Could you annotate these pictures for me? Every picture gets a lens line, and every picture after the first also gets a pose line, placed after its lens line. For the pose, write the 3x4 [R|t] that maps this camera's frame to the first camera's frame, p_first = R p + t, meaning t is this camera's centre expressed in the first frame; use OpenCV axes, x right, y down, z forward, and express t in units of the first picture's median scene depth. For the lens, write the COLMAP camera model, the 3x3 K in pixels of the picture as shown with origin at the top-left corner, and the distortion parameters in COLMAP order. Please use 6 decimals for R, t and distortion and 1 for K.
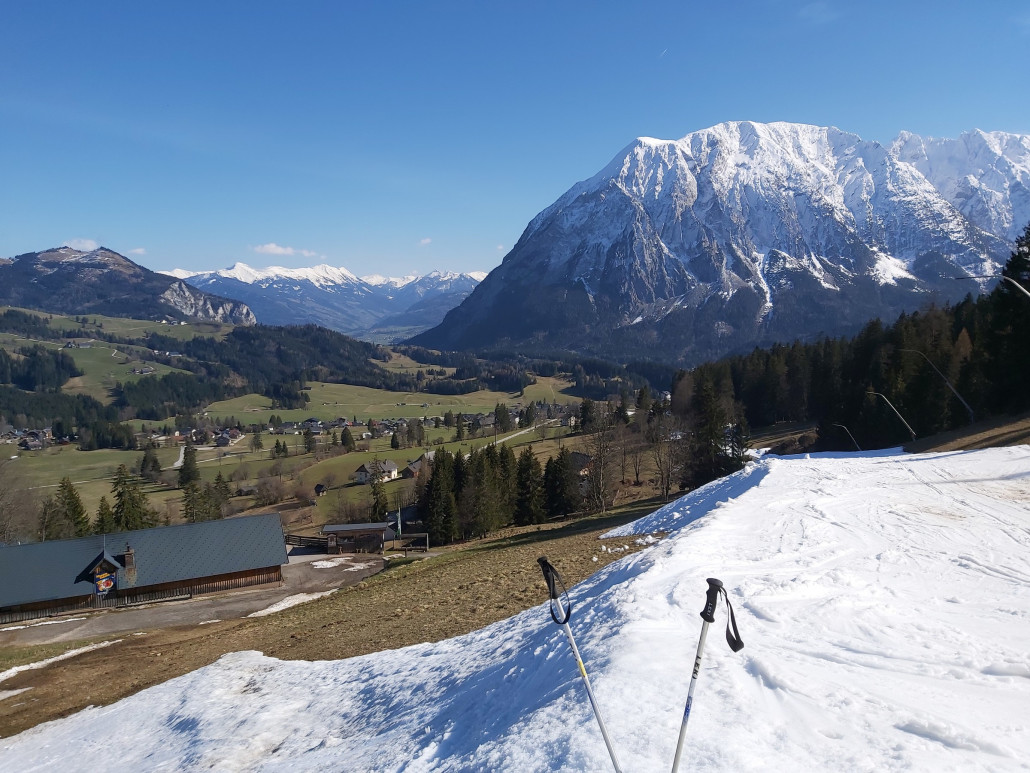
lens RADIAL K [[785.8, 0, 515.0], [0, 785.8, 386.5], [0, 0, 1]] dist [0.058751, -0.088039]
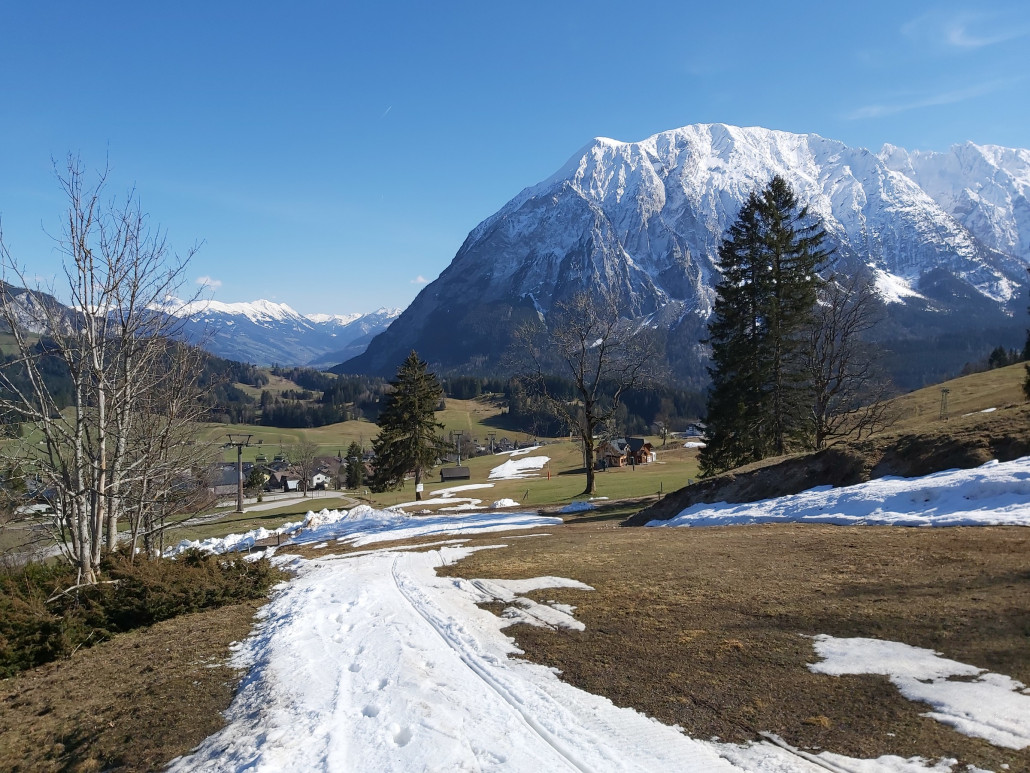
lens RADIAL K [[785.8, 0, 515.0], [0, 785.8, 386.5], [0, 0, 1]] dist [0.058751, -0.088039]
pose [[0.998295, 0.006043, 0.058054, 0.020403], [-0.002805, 0.998443, -0.055702, 0.005507], [-0.058300, 0.055444, 0.996758, 0.171312]]
